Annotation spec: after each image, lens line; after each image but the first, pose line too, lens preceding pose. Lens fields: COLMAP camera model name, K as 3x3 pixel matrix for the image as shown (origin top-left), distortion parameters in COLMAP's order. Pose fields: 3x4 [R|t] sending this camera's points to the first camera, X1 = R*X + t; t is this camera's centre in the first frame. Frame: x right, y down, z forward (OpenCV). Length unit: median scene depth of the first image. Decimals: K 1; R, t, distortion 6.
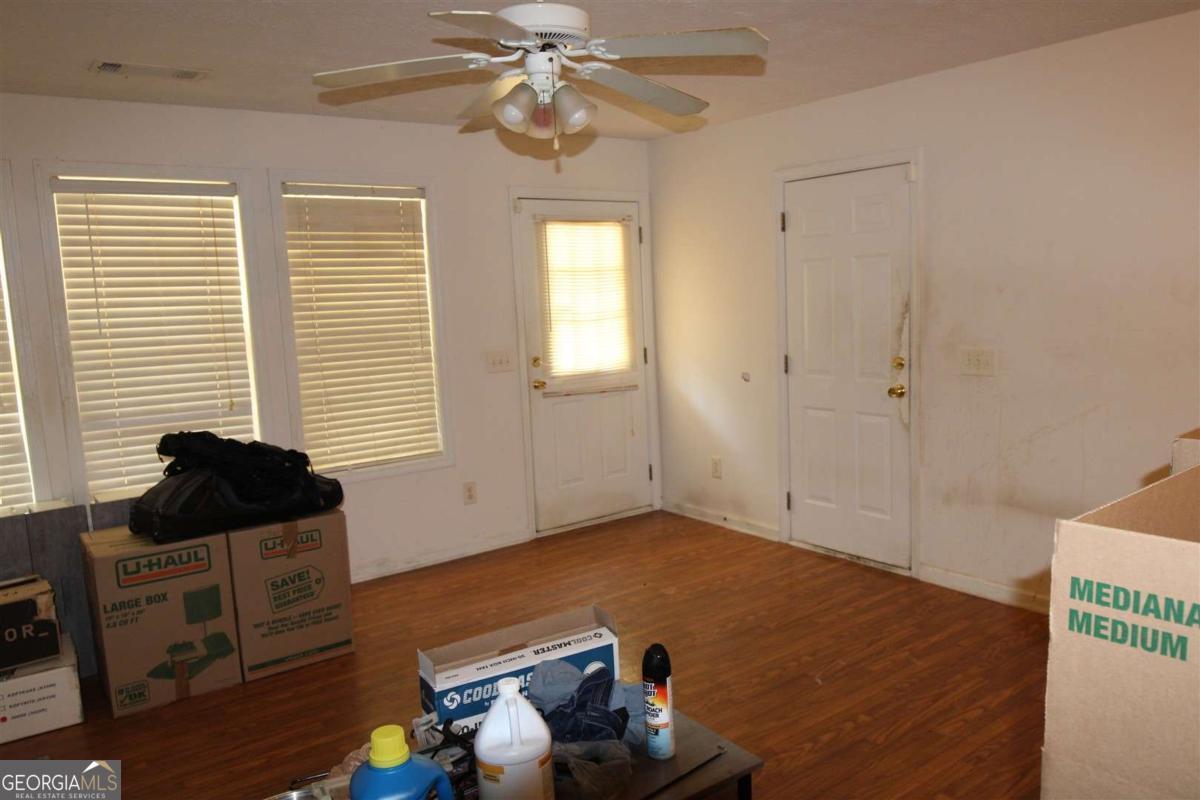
lens RADIAL K [[903.9, 0, 603.3], [0, 903.9, 411.8], [0, 0, 1]] dist [-0.022940, -0.009004]
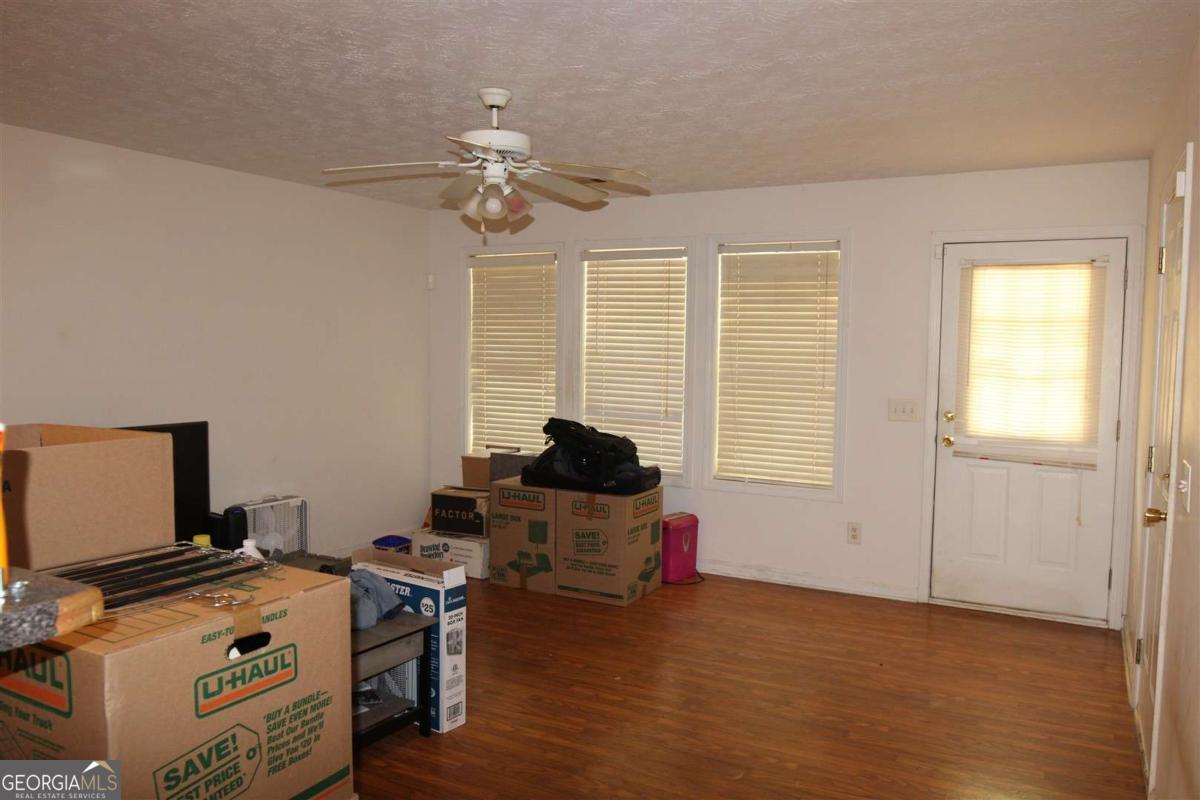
lens RADIAL K [[903.9, 0, 606.9], [0, 903.9, 394.5], [0, 0, 1]] dist [-0.022940, -0.009004]
pose [[0.399241, 0.103145, -0.911026, 0.794878], [-0.152686, 0.987256, 0.044864, -0.082553], [0.904043, 0.121189, 0.409902, 0.374397]]
